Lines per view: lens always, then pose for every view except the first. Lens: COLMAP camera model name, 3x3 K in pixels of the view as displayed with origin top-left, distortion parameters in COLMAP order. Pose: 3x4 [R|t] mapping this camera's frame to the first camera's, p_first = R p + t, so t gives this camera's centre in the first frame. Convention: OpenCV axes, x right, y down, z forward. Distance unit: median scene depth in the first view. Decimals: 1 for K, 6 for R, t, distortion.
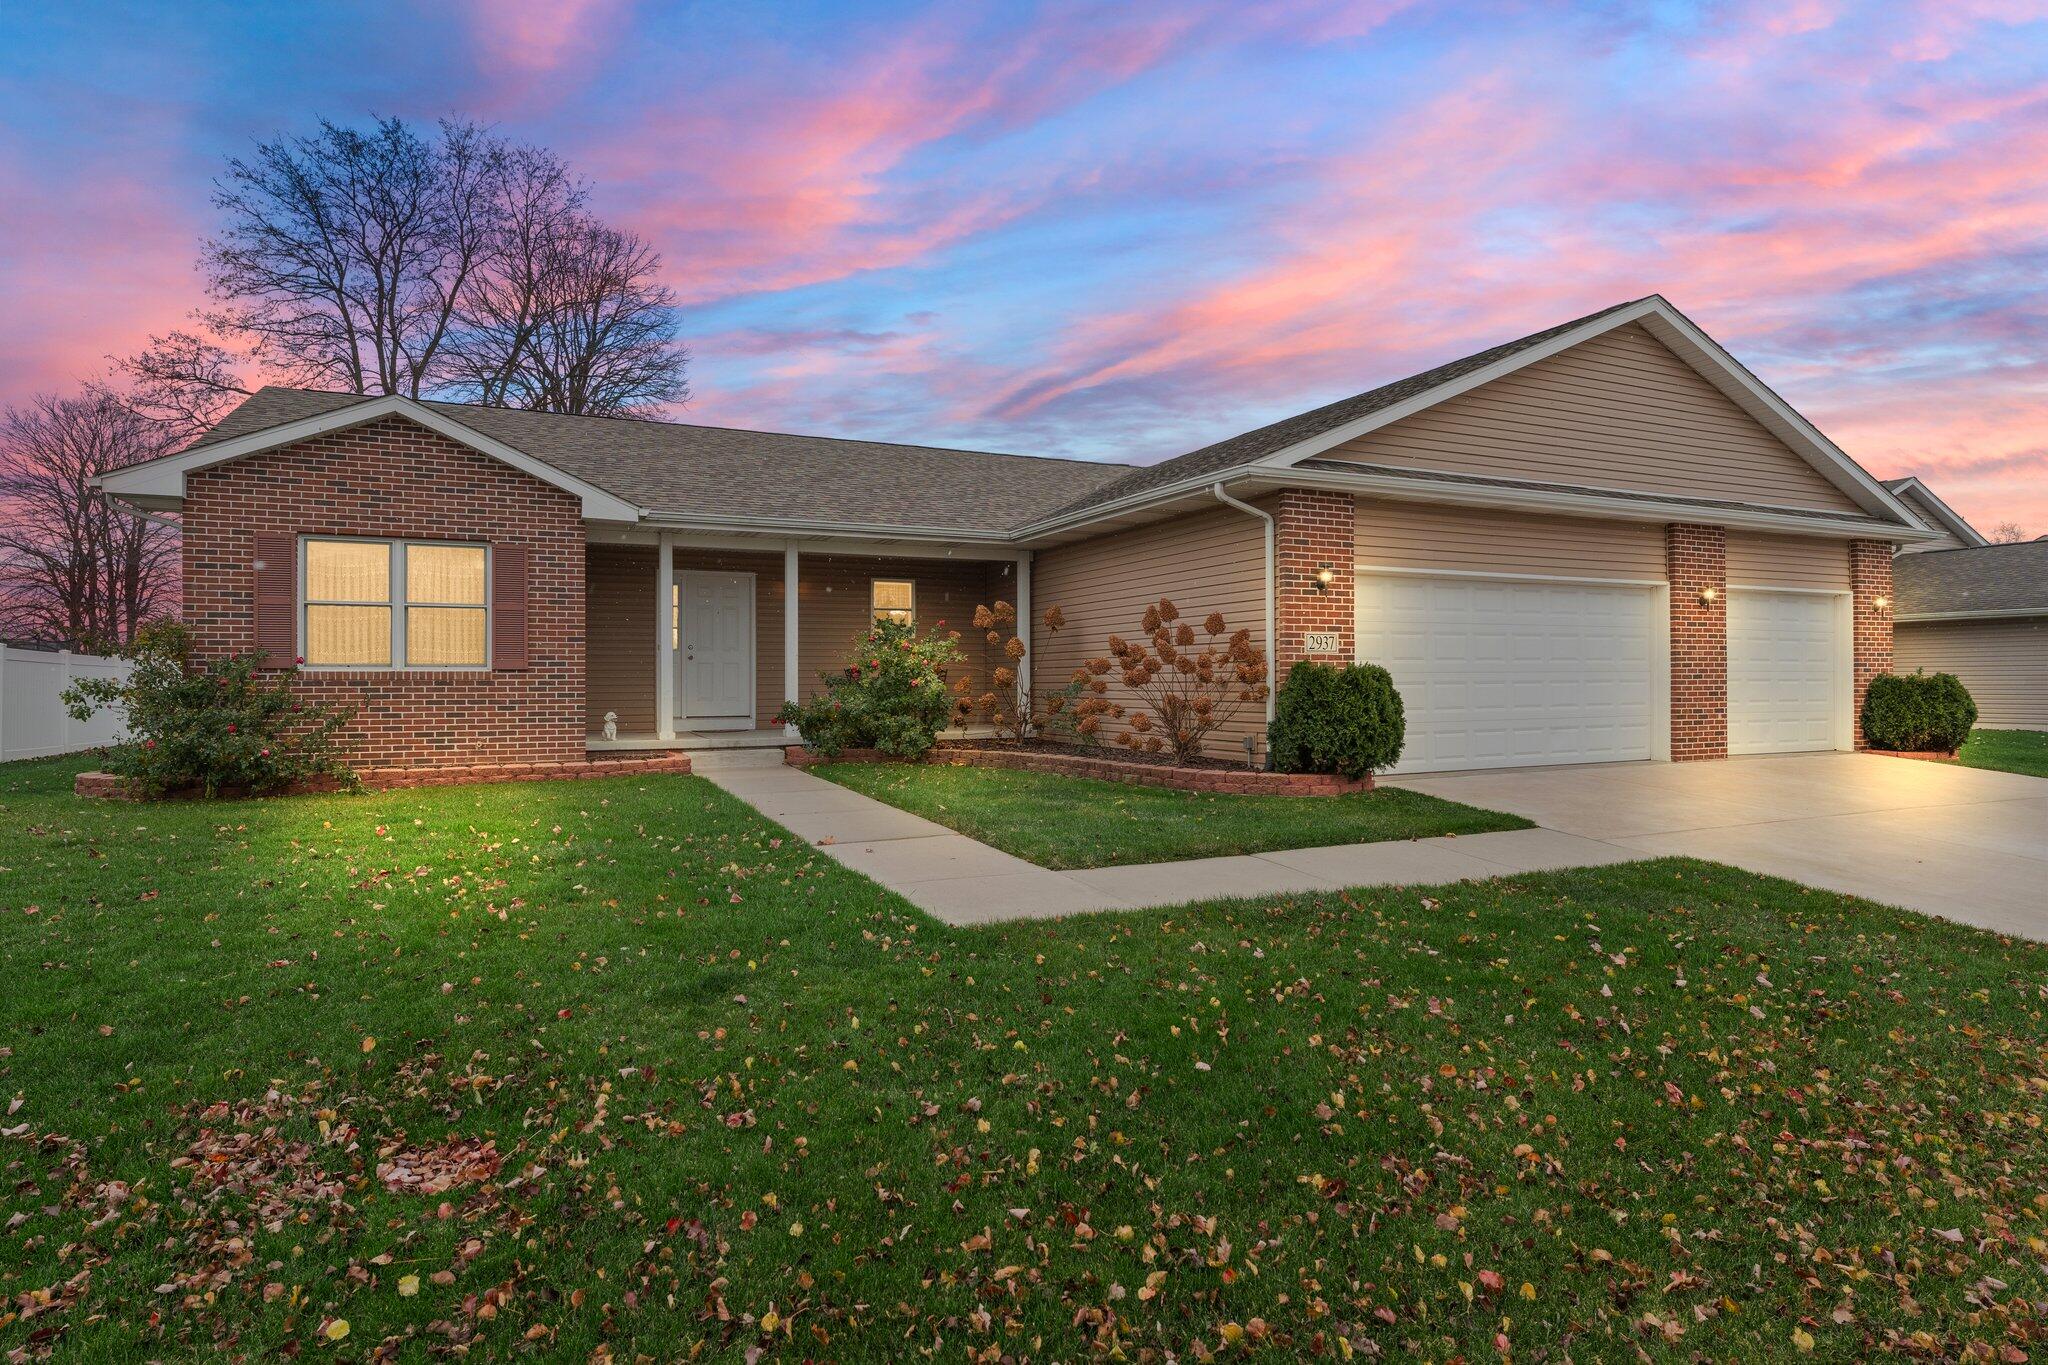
lens RADIAL K [[1076.2, 0, 1003.0], [0, 1076.2, 673.1], [0, 0, 1]] dist [0.014548, 0.000463]
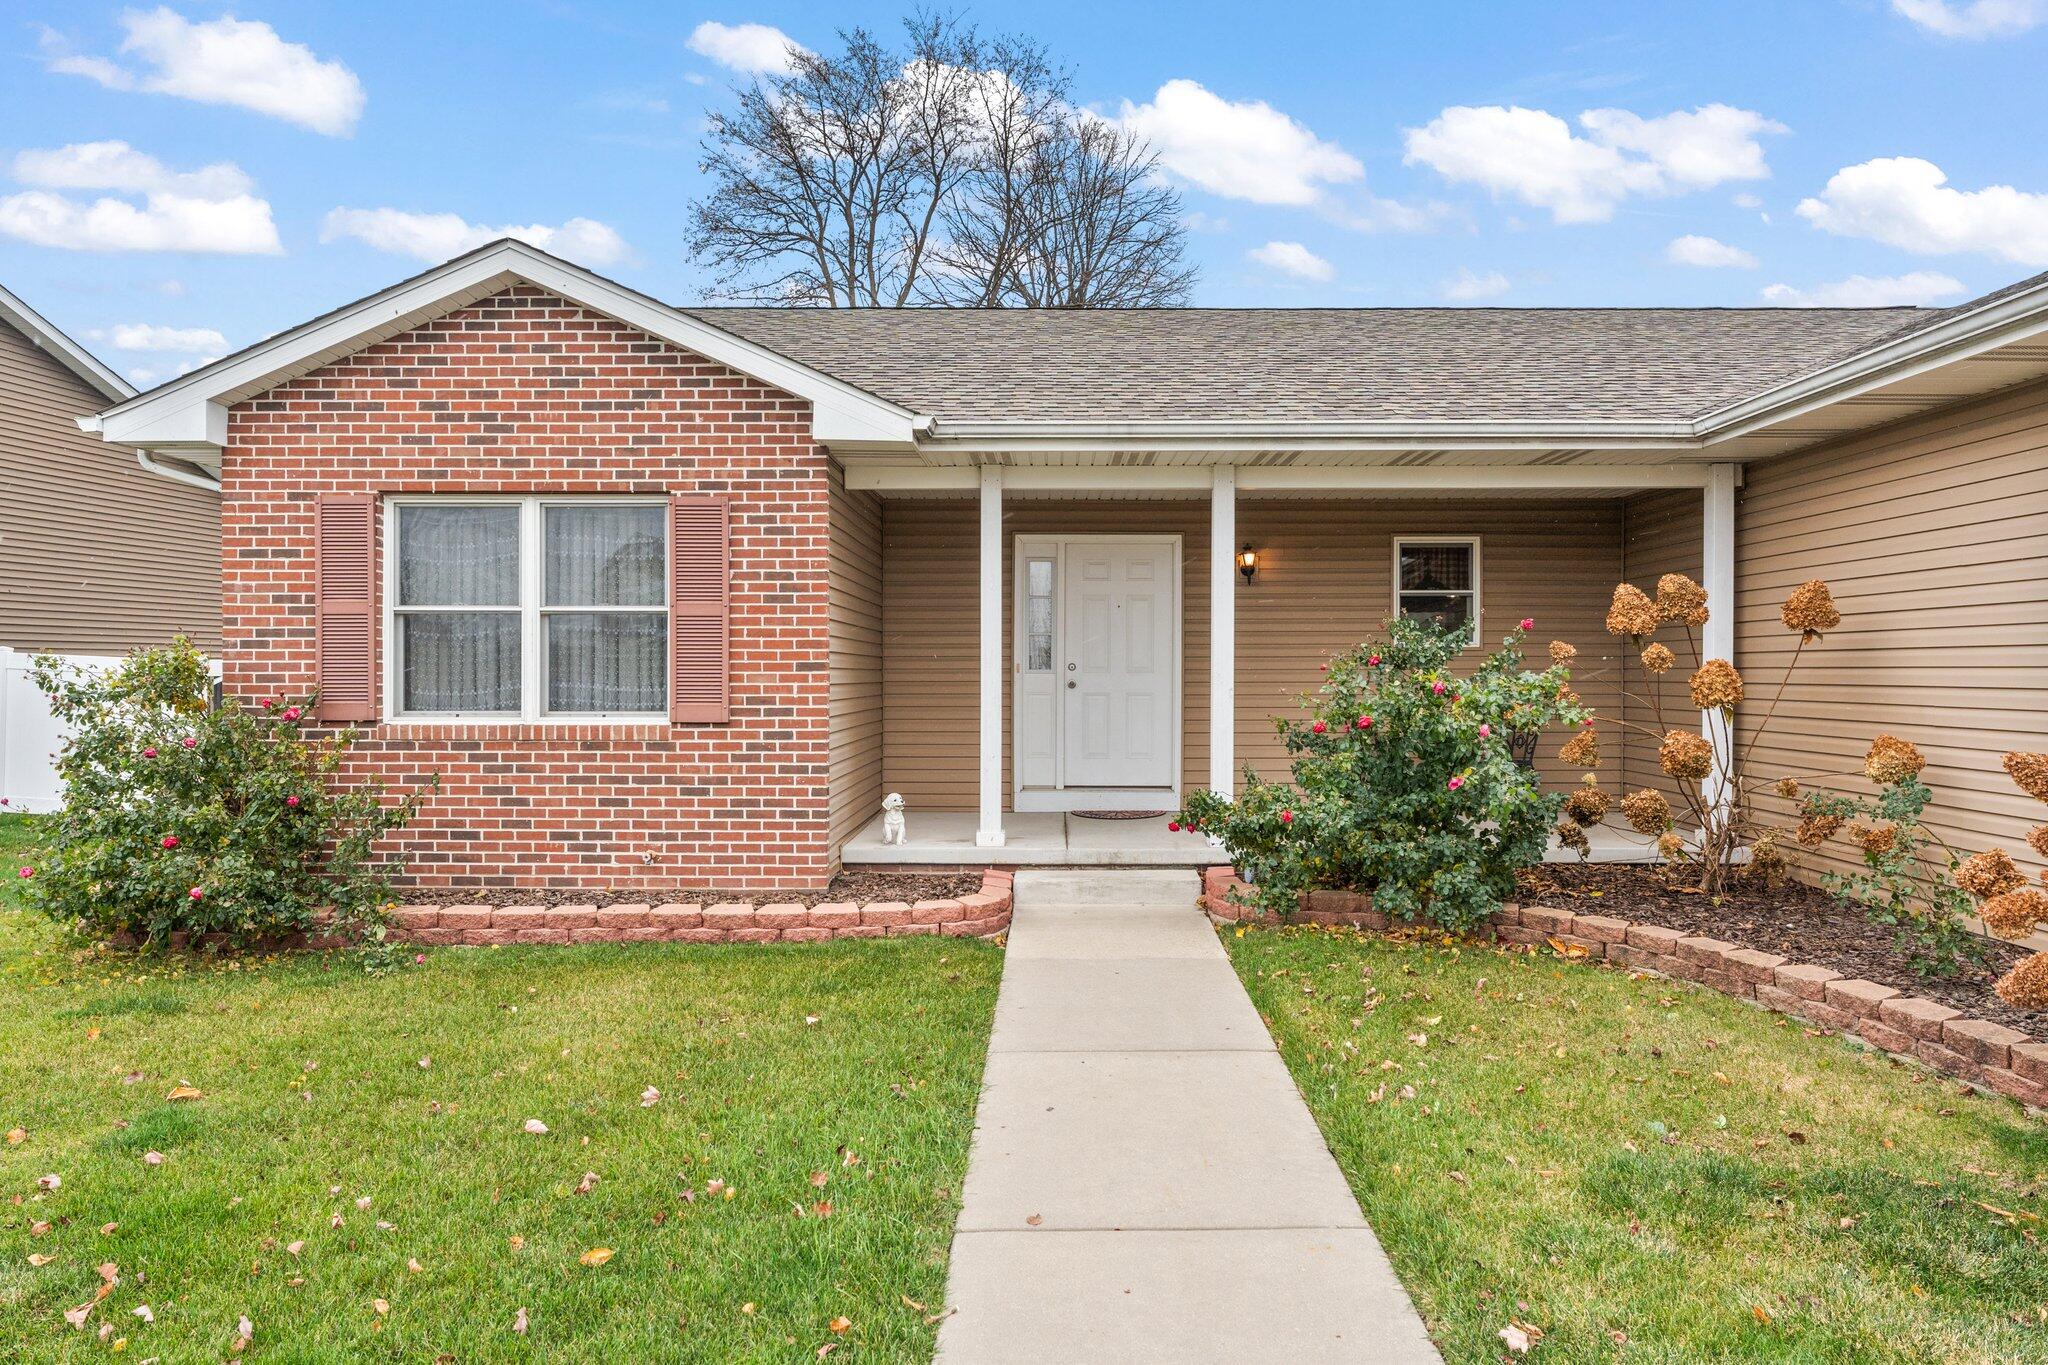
lens RADIAL K [[1242.4, 0, 1053.0], [0, 1242.4, 671.8], [0, 0, 1]] dist [0.001203, 0.000532]
pose [[0.910055, 0.006092, -0.414442, -0.023523], [-0.001736, 0.999939, 0.010886, -0.032493], [0.414483, -0.009187, 0.910011, 0.440567]]
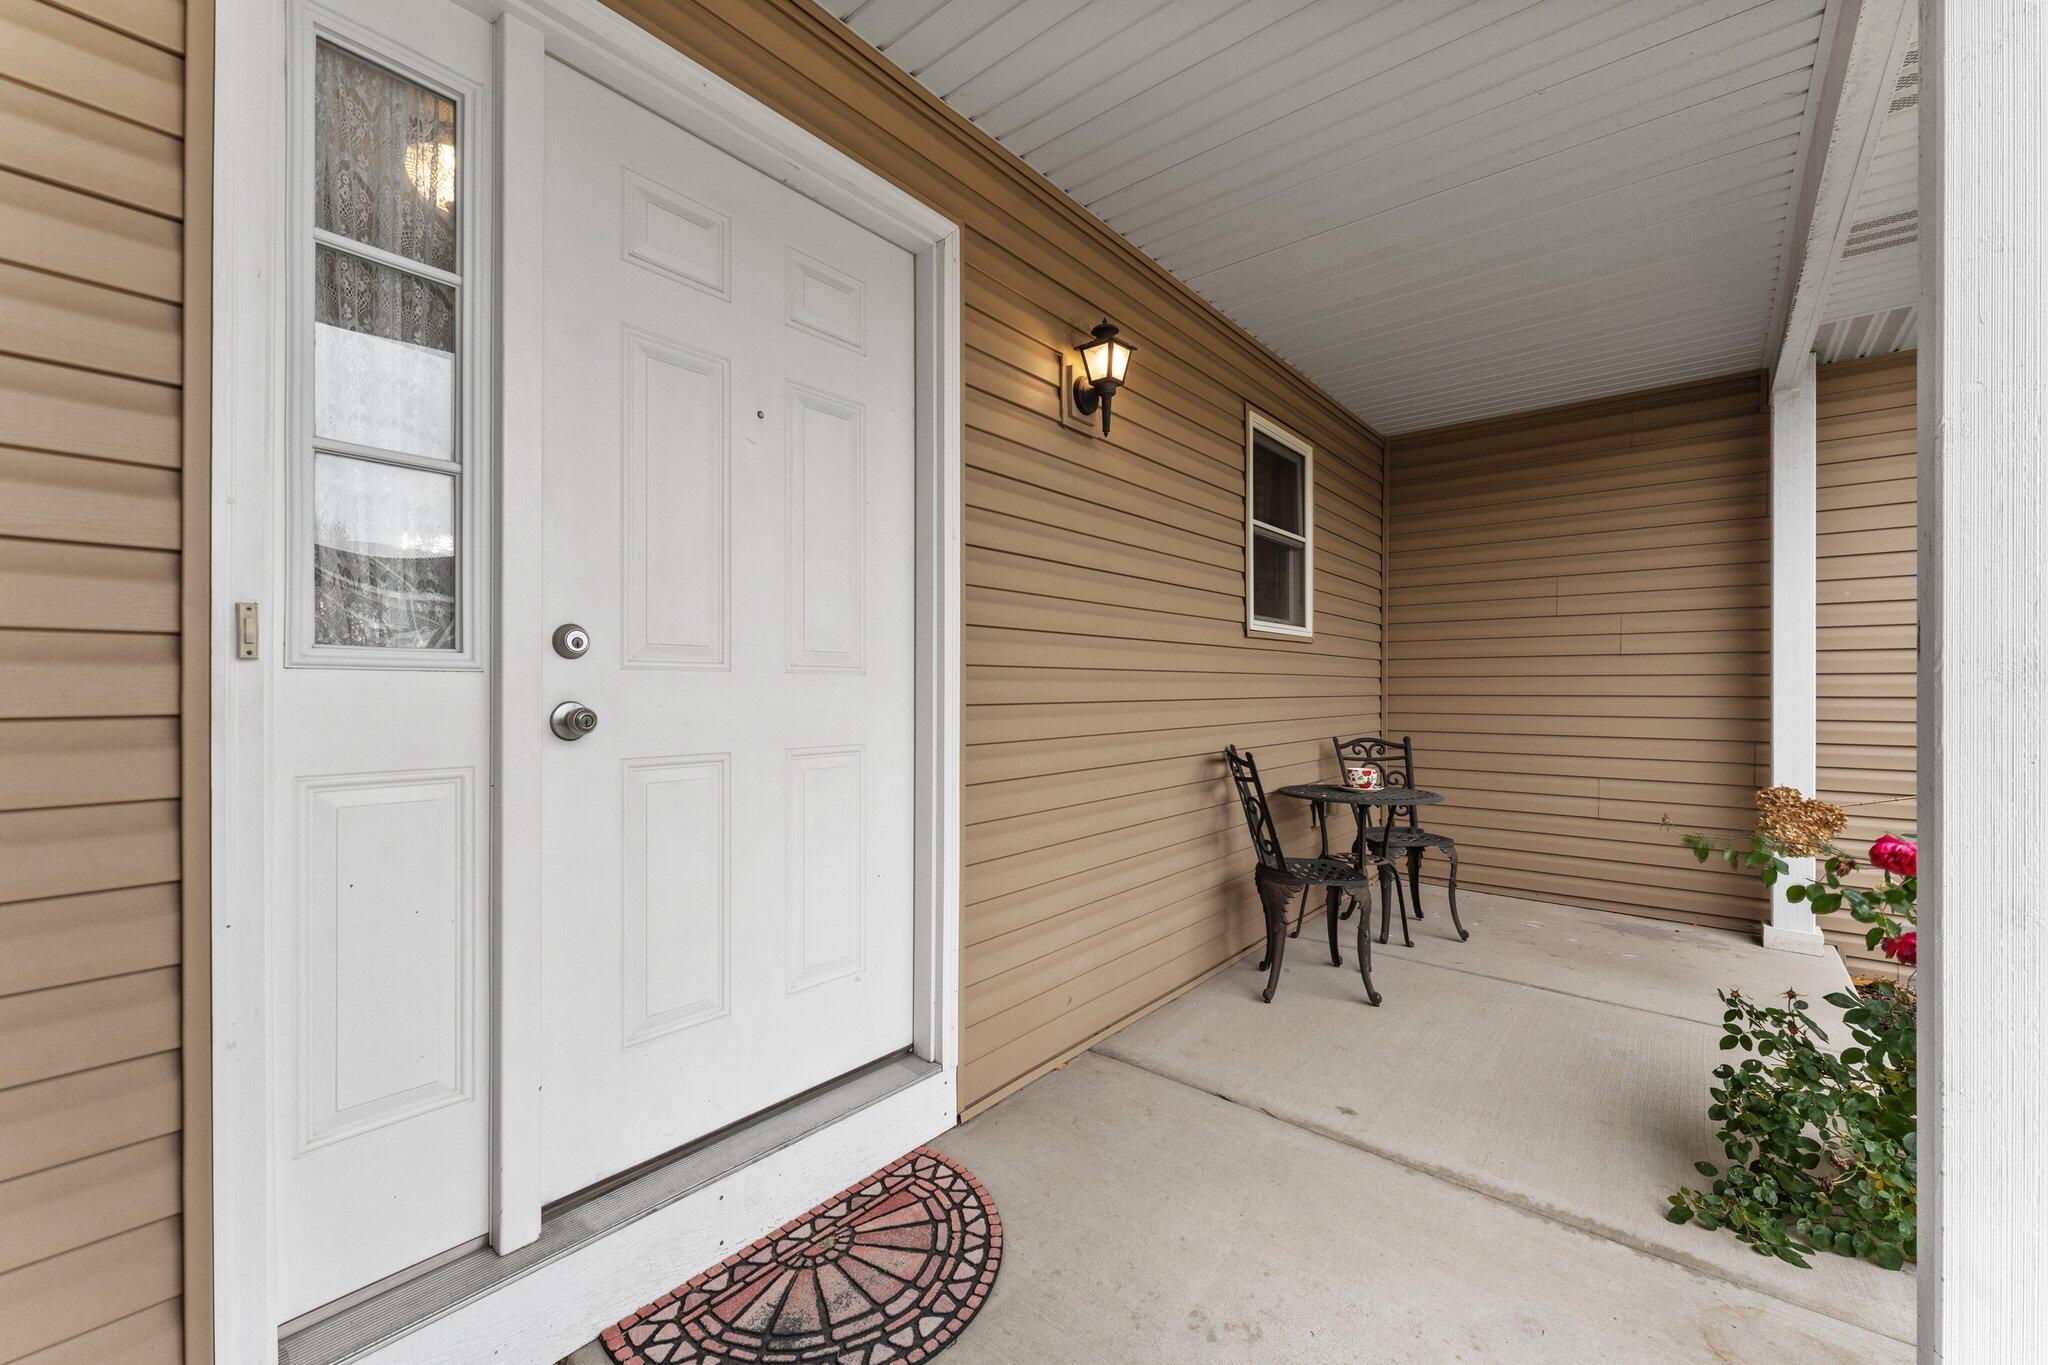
lens RADIAL K [[823.1, 0, 1018.0], [0, 823.1, 693.6], [0, 0, 1]] dist [0.002125, 0.000026]
pose [[0.898062, 0.002398, 0.439862, -0.260015], [-0.008698, 0.999886, 0.012307, -0.024420], [-0.439782, -0.014879, 0.897981, 0.894199]]
